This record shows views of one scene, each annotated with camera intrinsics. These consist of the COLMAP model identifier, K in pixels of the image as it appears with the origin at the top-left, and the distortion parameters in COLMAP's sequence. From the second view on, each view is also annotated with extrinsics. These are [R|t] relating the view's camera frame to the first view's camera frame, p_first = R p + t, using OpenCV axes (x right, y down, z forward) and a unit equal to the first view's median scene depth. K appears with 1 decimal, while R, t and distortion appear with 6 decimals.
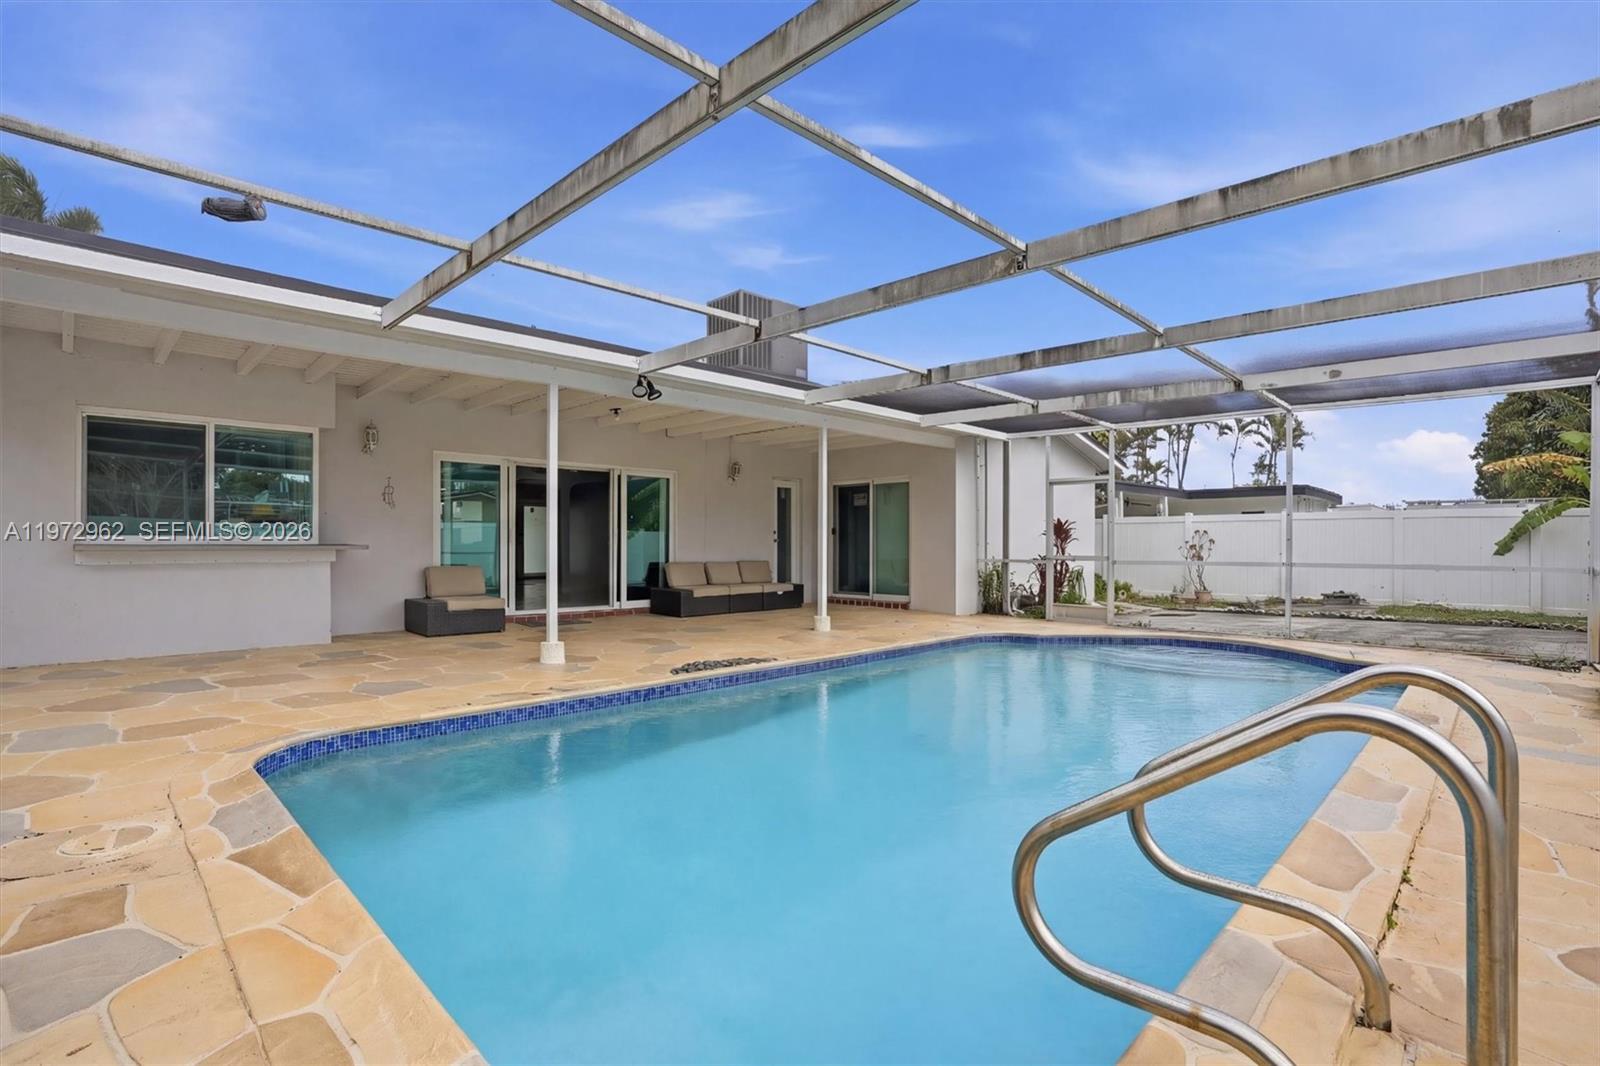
lens RADIAL K [[766.0, 0, 797.7], [0, 766.0, 536.8], [0, 0, 1]] dist [-0.004846, 0.000913]
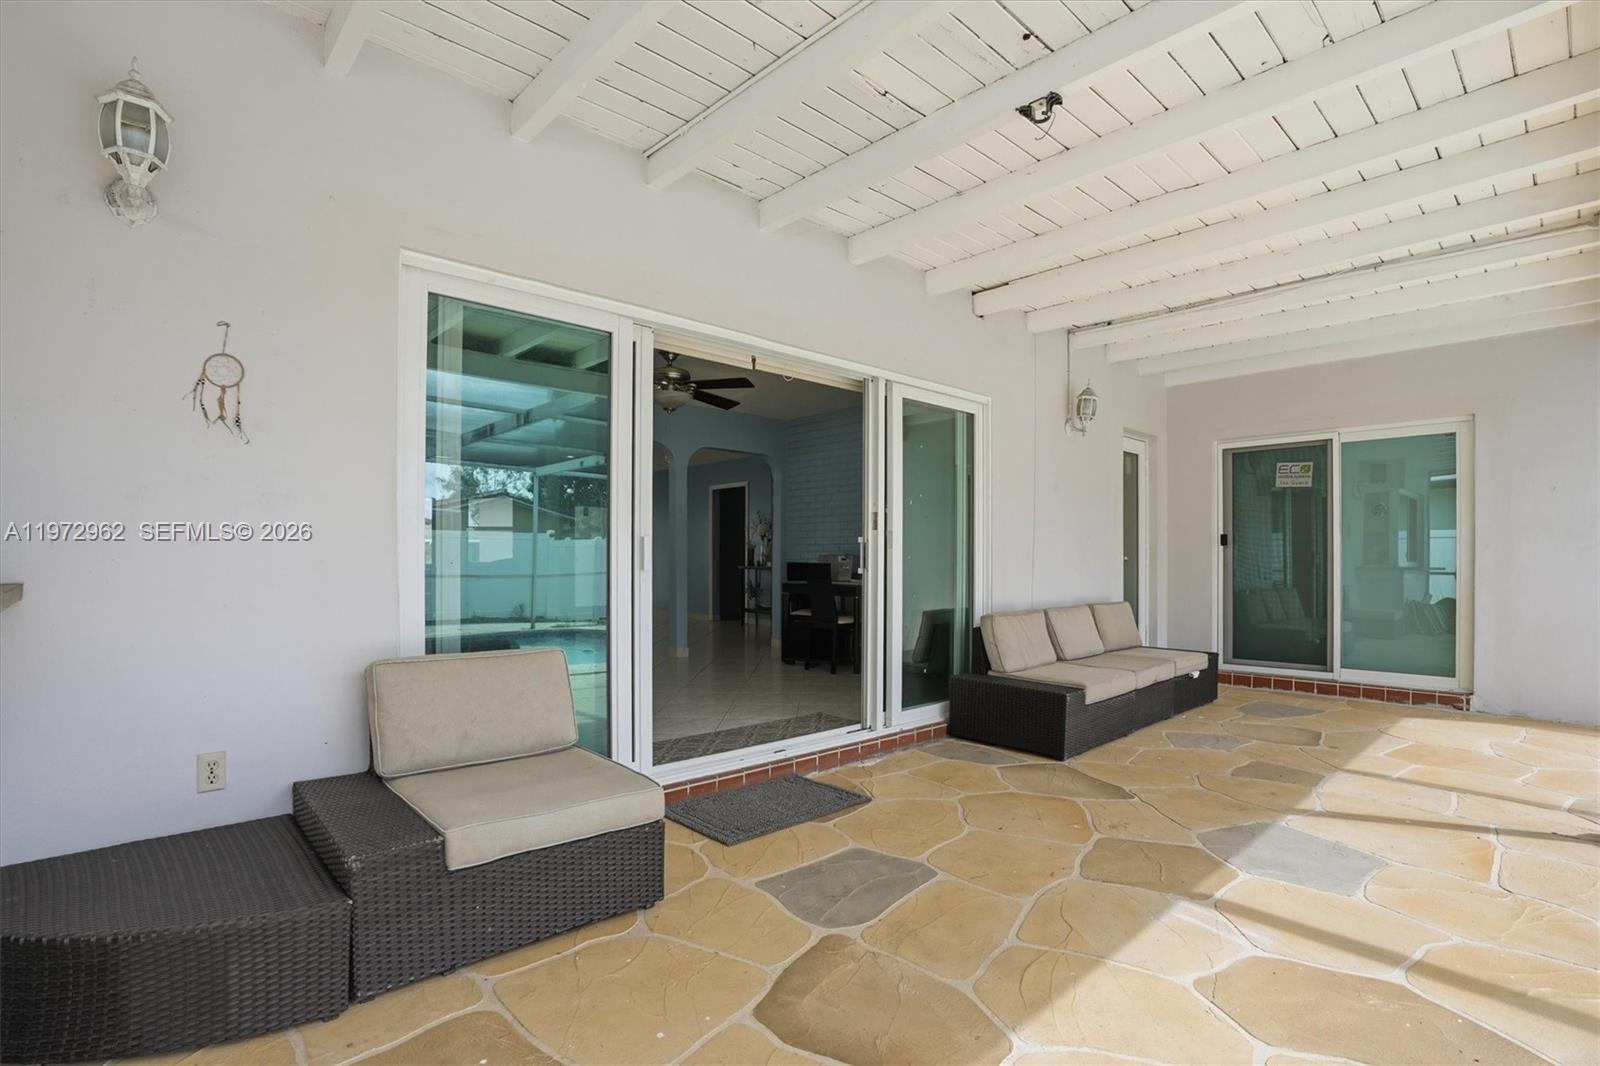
lens RADIAL K [[766.0, 0, 806.5], [0, 766.0, 545.5], [0, 0, 1]] dist [-0.004846, 0.000913]
pose [[0.999991, -0.003190, -0.002943, -0.264483], [0.003163, 0.999952, -0.009249, 0.000648], [0.002973, 0.009240, 0.999953, 0.584391]]
